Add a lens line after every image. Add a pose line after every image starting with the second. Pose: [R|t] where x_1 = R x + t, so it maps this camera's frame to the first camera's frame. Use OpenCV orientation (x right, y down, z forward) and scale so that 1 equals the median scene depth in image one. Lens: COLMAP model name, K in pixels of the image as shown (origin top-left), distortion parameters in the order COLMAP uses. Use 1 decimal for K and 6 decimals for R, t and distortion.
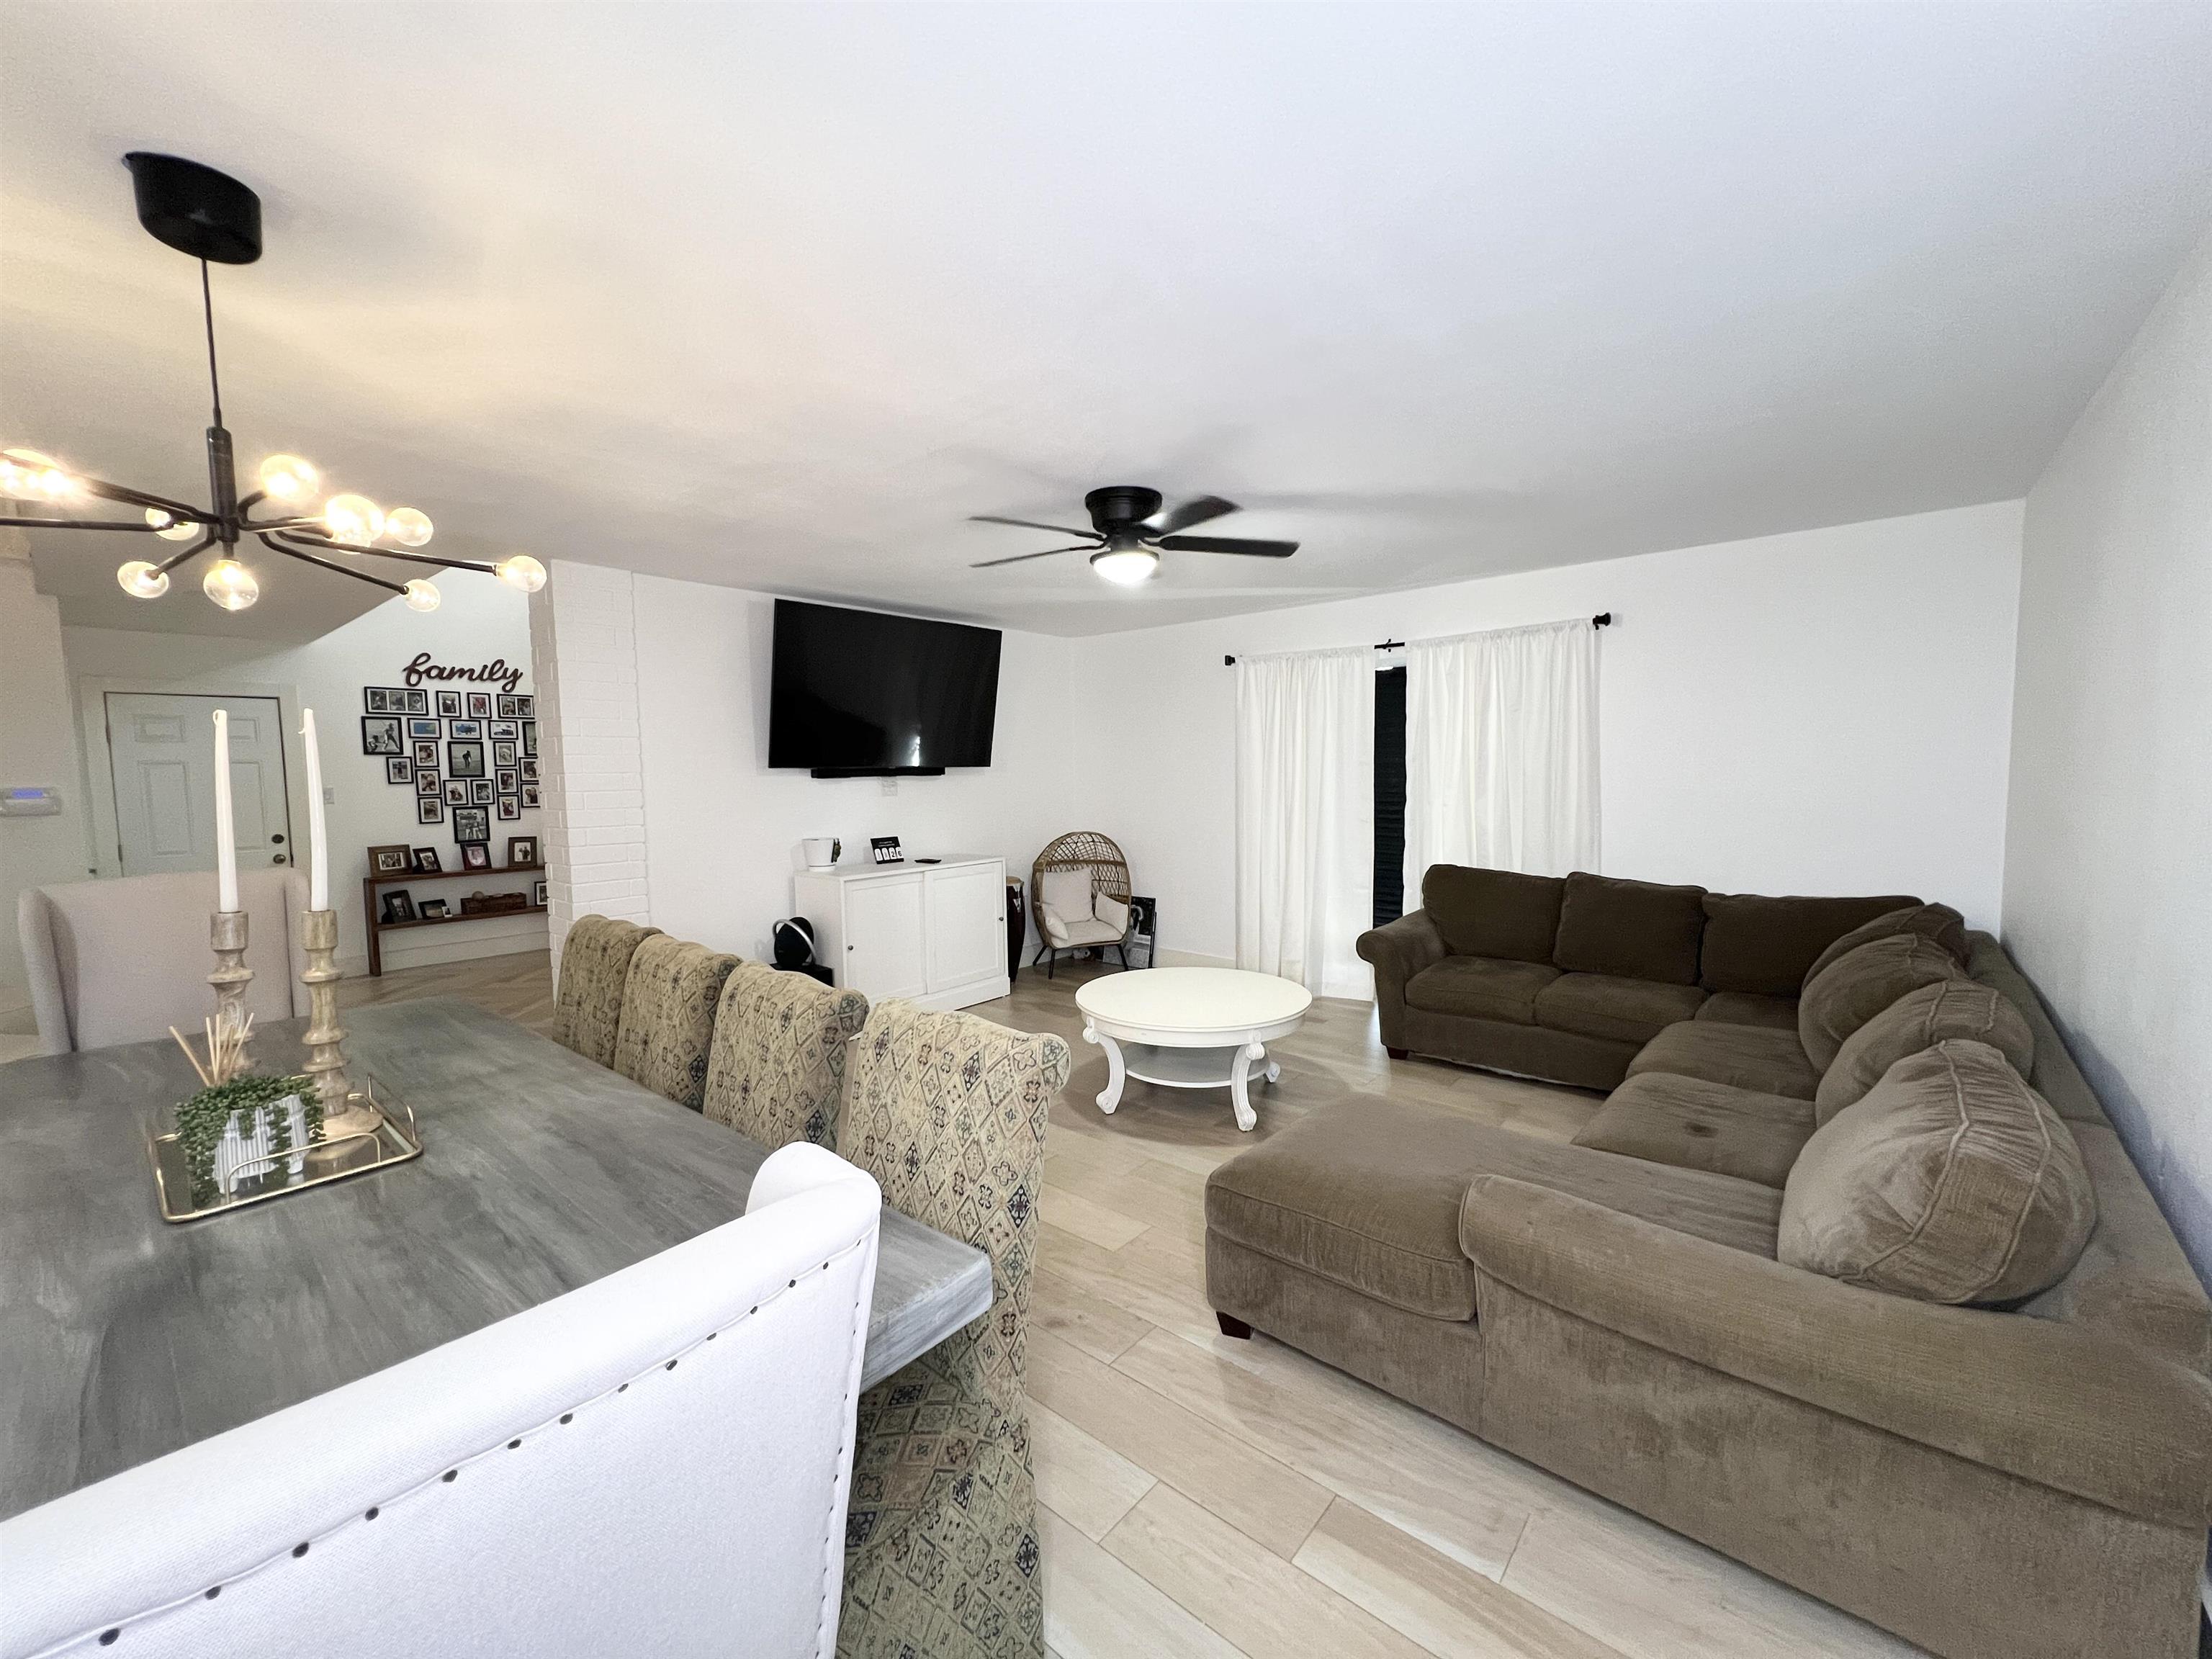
lens RADIAL K [[886.9, 0, 1114.9], [0, 886.9, 829.2], [0, 0, 1]] dist [-0.000953, -0.001432]
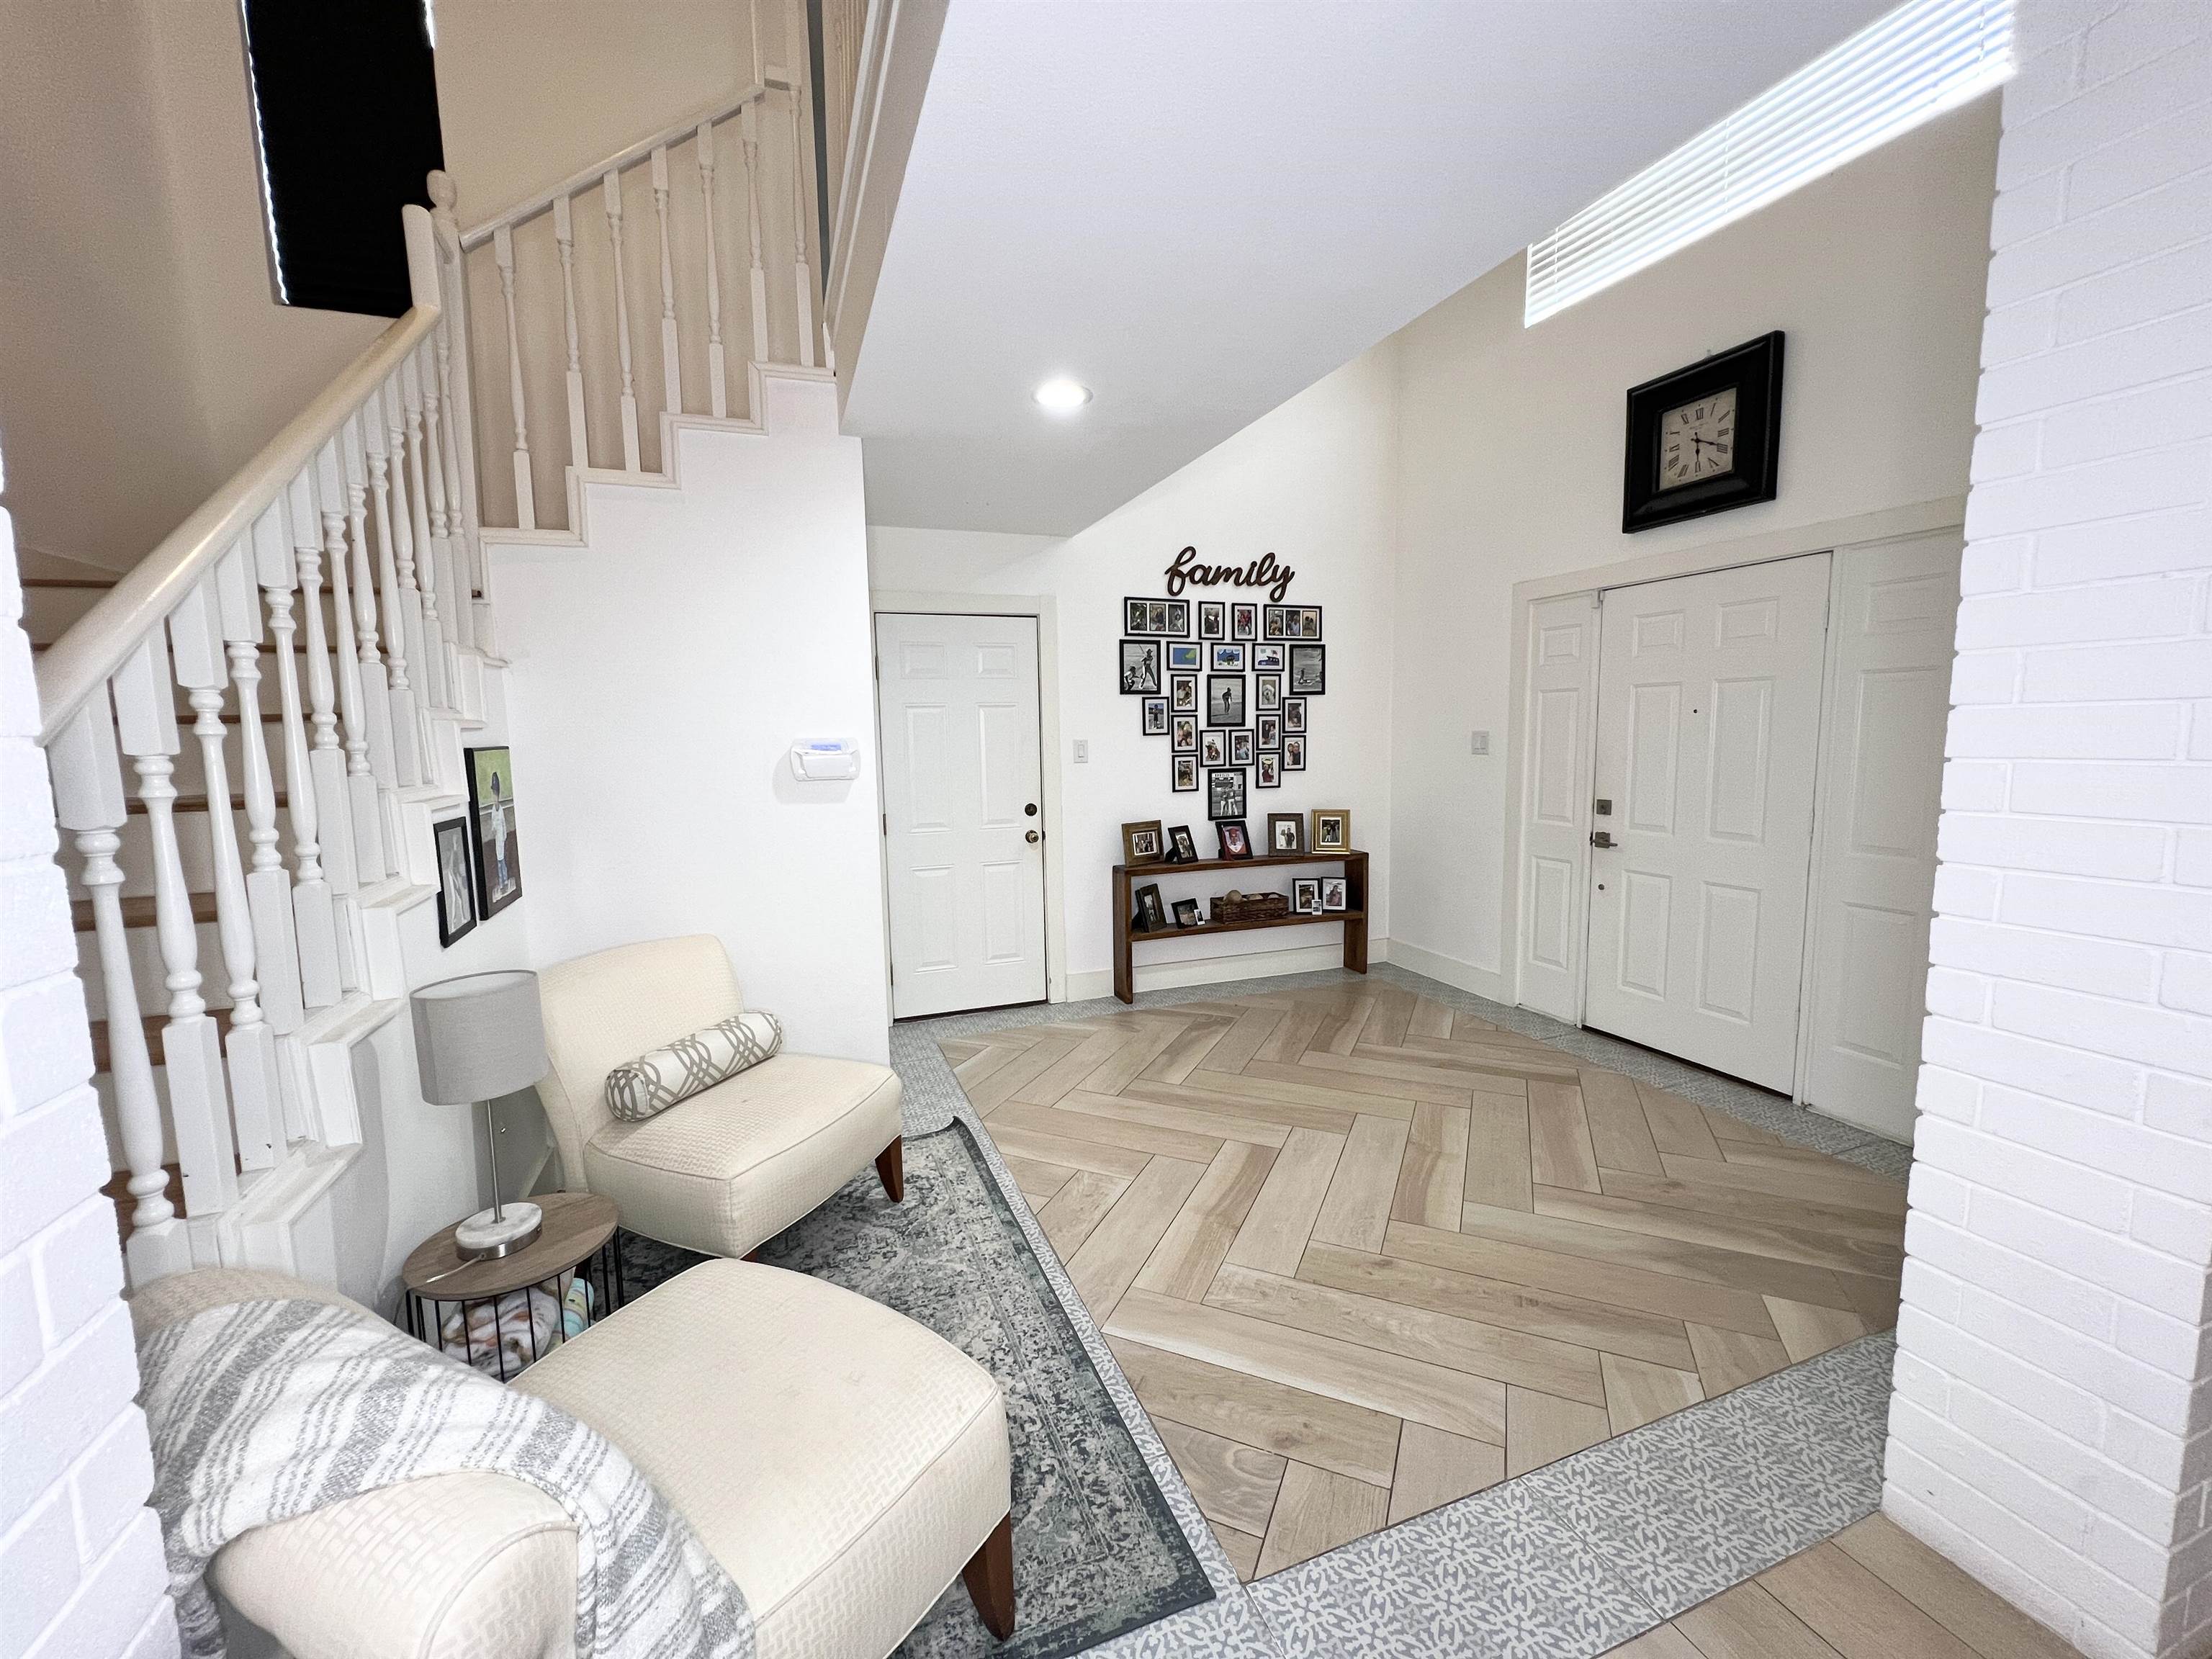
lens RADIAL K [[886.9, 0, 1098.1], [0, 886.9, 827.8], [0, 0, 1]] dist [-0.000953, -0.001432]
pose [[0.870380, 0.049334, -0.489903, -0.480022], [-0.027942, 0.998313, 0.050889, -0.011627], [0.491588, -0.030604, 0.870290, 0.345483]]
